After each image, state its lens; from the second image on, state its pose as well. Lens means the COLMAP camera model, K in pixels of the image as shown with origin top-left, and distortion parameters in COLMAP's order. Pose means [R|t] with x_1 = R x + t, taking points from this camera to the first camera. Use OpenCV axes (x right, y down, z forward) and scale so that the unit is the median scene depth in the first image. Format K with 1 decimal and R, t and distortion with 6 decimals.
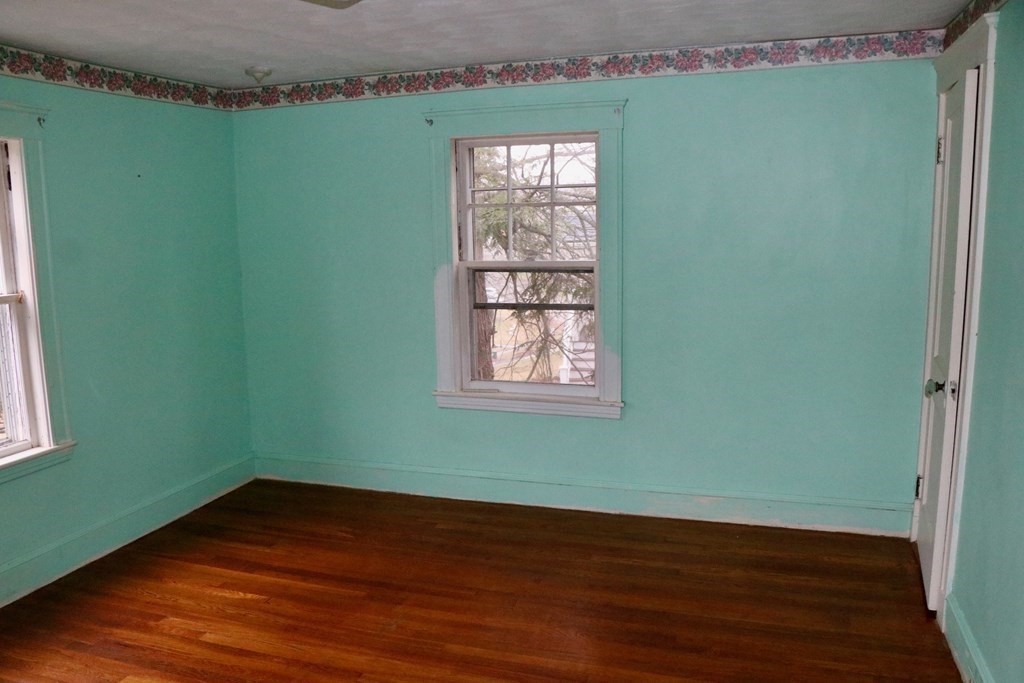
lens RADIAL K [[832.8, 0, 509.1], [0, 832.8, 354.7], [0, 0, 1]] dist [-0.183759, 0.151010]
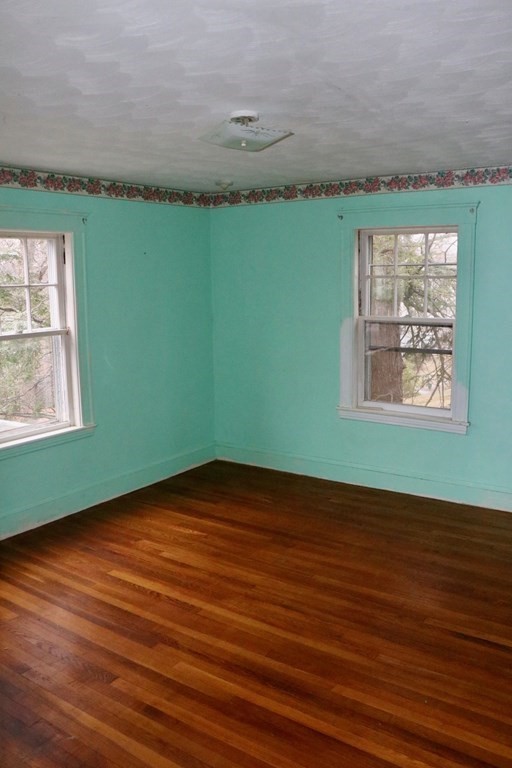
lens RADIAL K [[624.6, 0, 265.0], [0, 624.6, 393.1], [0, 0, 1]] dist [-0.183759, 0.151010]
pose [[0.964970, 0.056342, -0.256241, 0.074822], [-0.051460, 0.998344, 0.025720, -0.000296], [0.257265, -0.011633, 0.966271, -0.074304]]
